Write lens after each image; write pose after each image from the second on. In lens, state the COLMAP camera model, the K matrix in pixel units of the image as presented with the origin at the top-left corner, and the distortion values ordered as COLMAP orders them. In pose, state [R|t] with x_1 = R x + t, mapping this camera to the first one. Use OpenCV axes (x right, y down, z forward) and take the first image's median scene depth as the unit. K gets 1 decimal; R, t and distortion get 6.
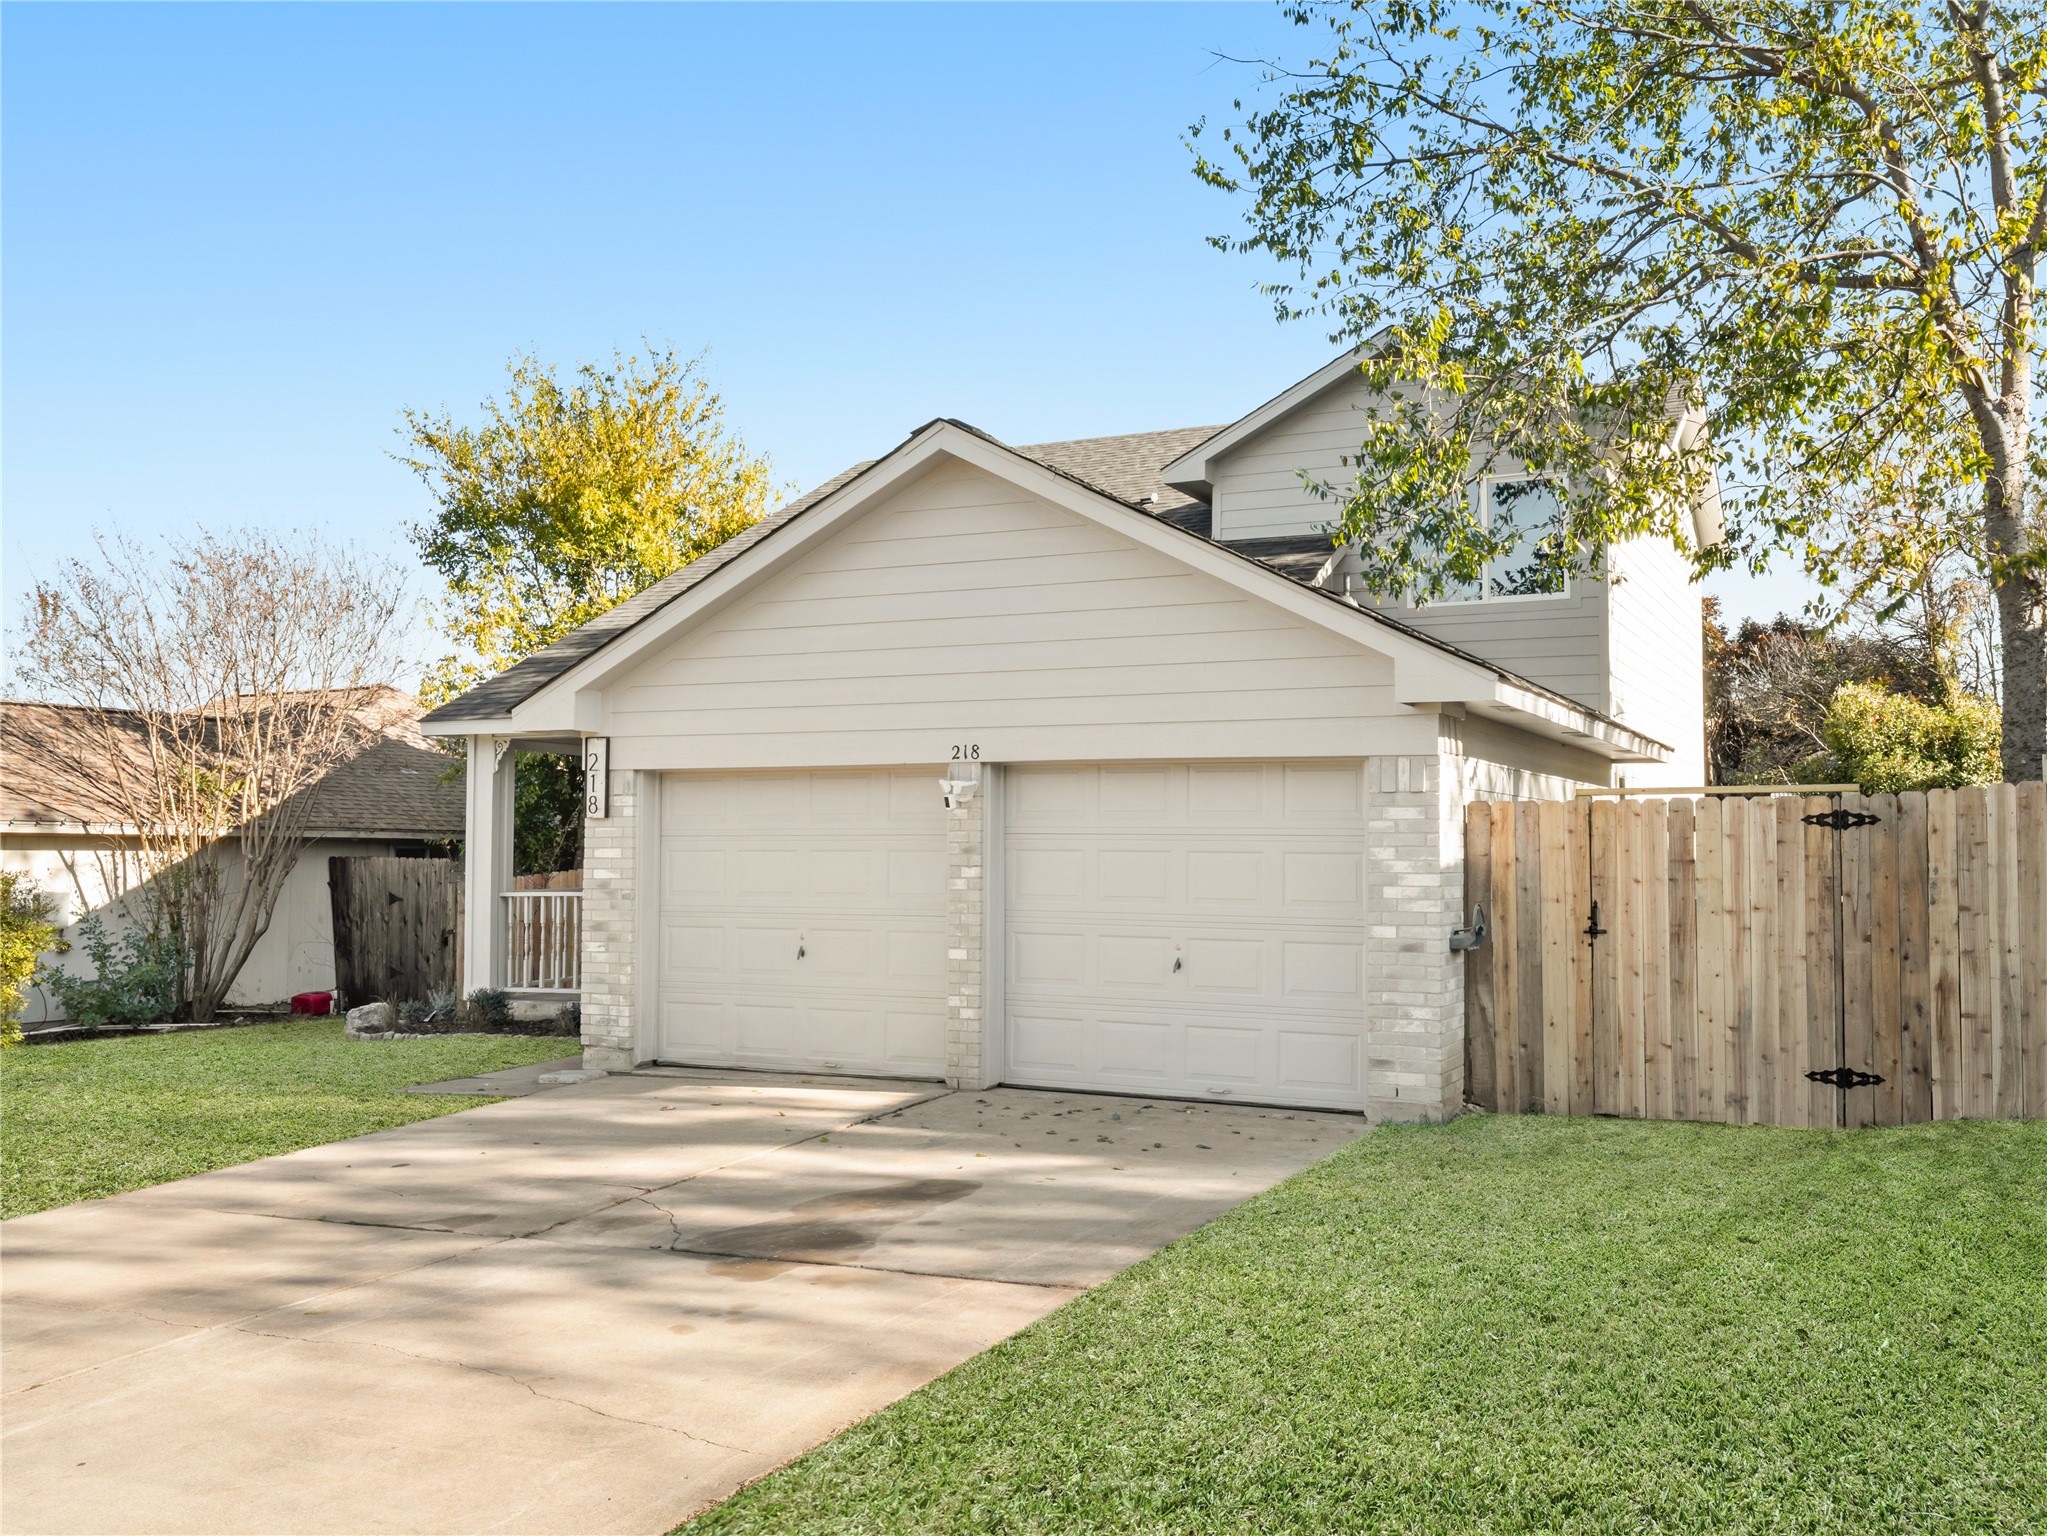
lens RADIAL K [[1832.2, 0, 1023.5], [0, 1832.2, 768.0], [0, 0, 1]] dist [0.001626, 0.001204]
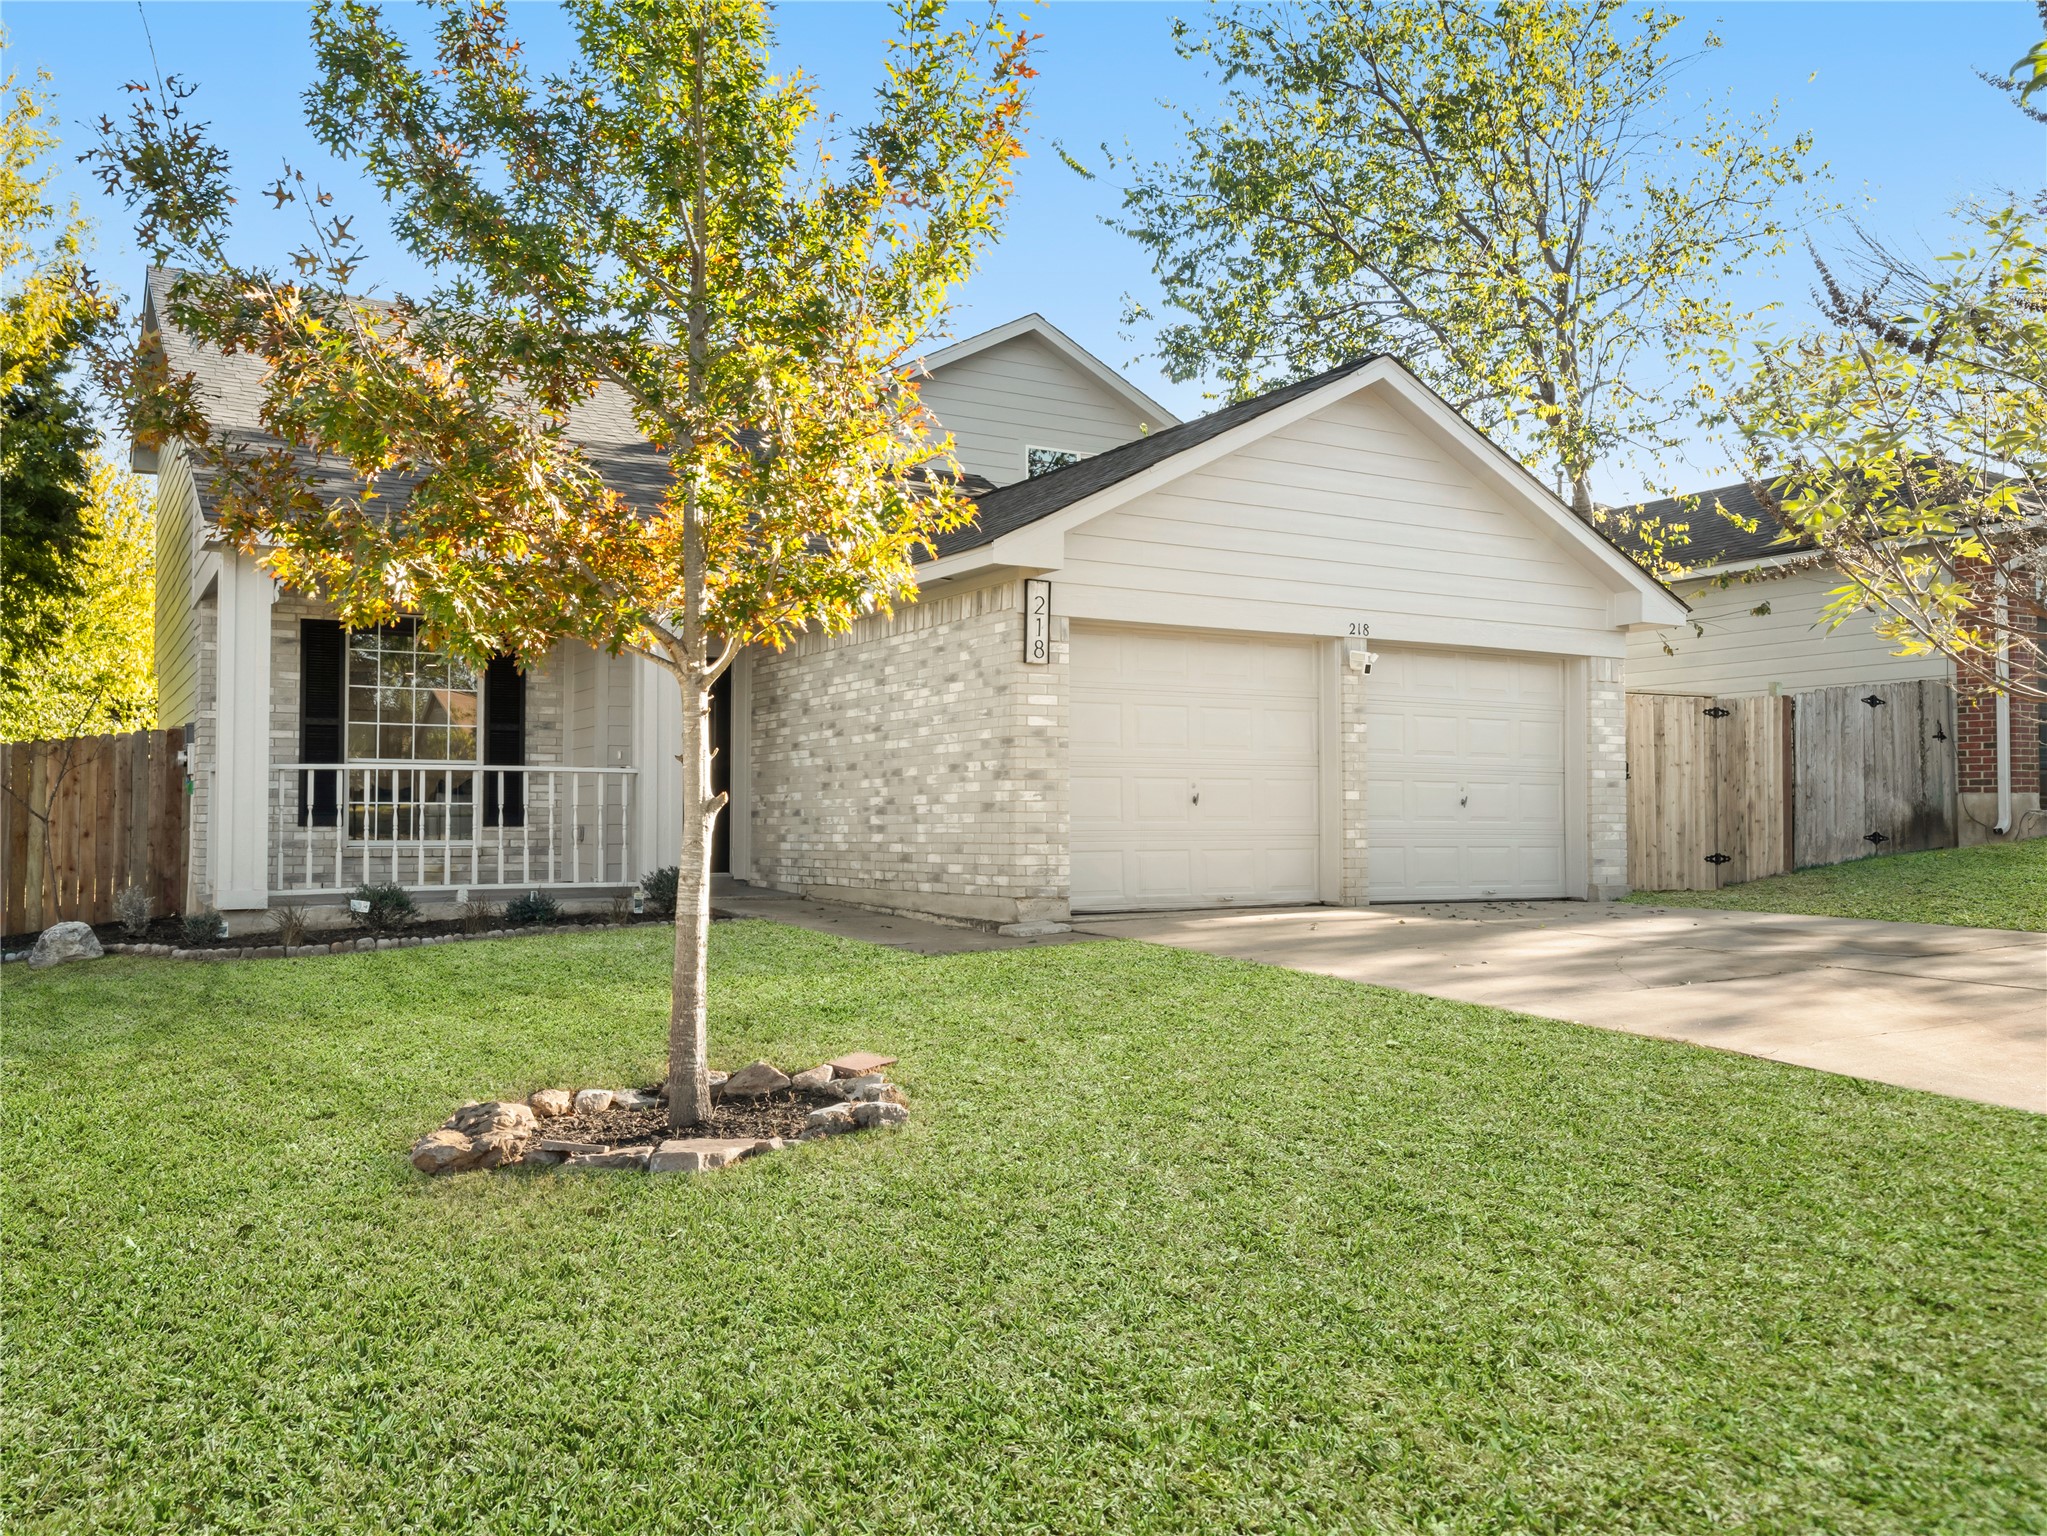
lens RADIAL K [[1685.9, 0, 1023.5], [0, 1685.9, 768.0], [0, 0, 1]] dist [0.010142, 0.002763]
pose [[0.549404, 0.023688, 0.835221, -0.987196], [-0.036202, 0.999334, -0.004529, 0.087571], [-0.834773, -0.027749, 0.549895, 0.516093]]
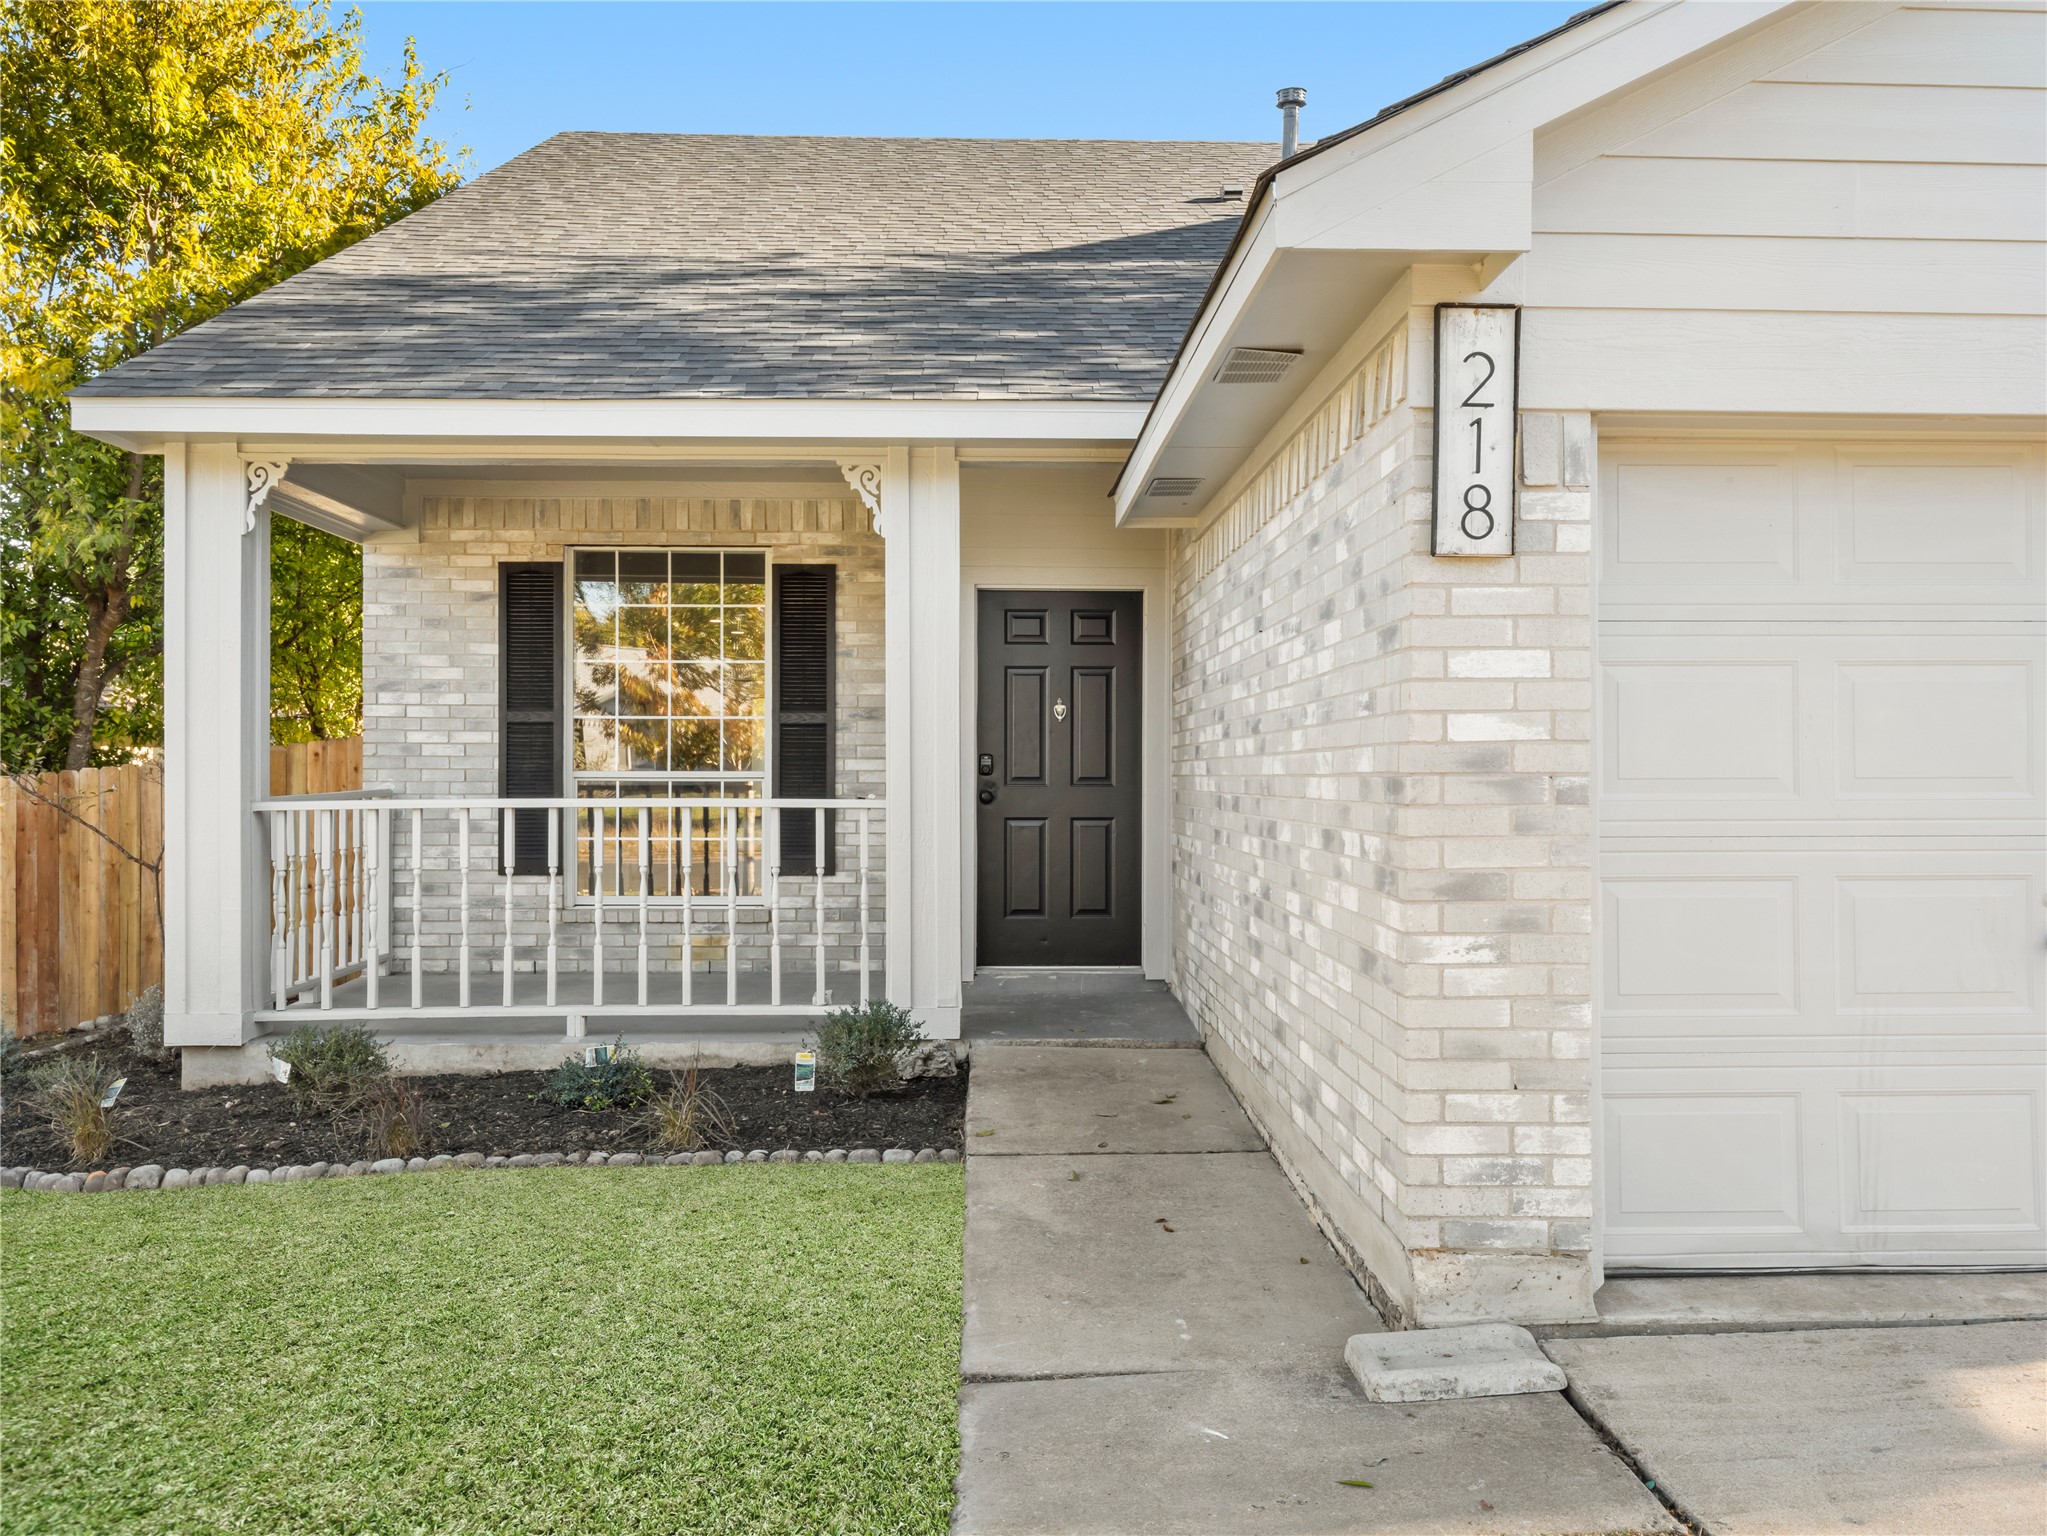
lens RADIAL K [[1685.9, 0, 1023.5], [0, 1685.9, 768.0], [0, 0, 1]] dist [0.010142, 0.002763]
pose [[0.883588, -0.003125, 0.468255, -0.446354], [-0.019393, 0.998876, 0.043262, 0.053860], [-0.467863, -0.047307, 0.882534, 0.776015]]
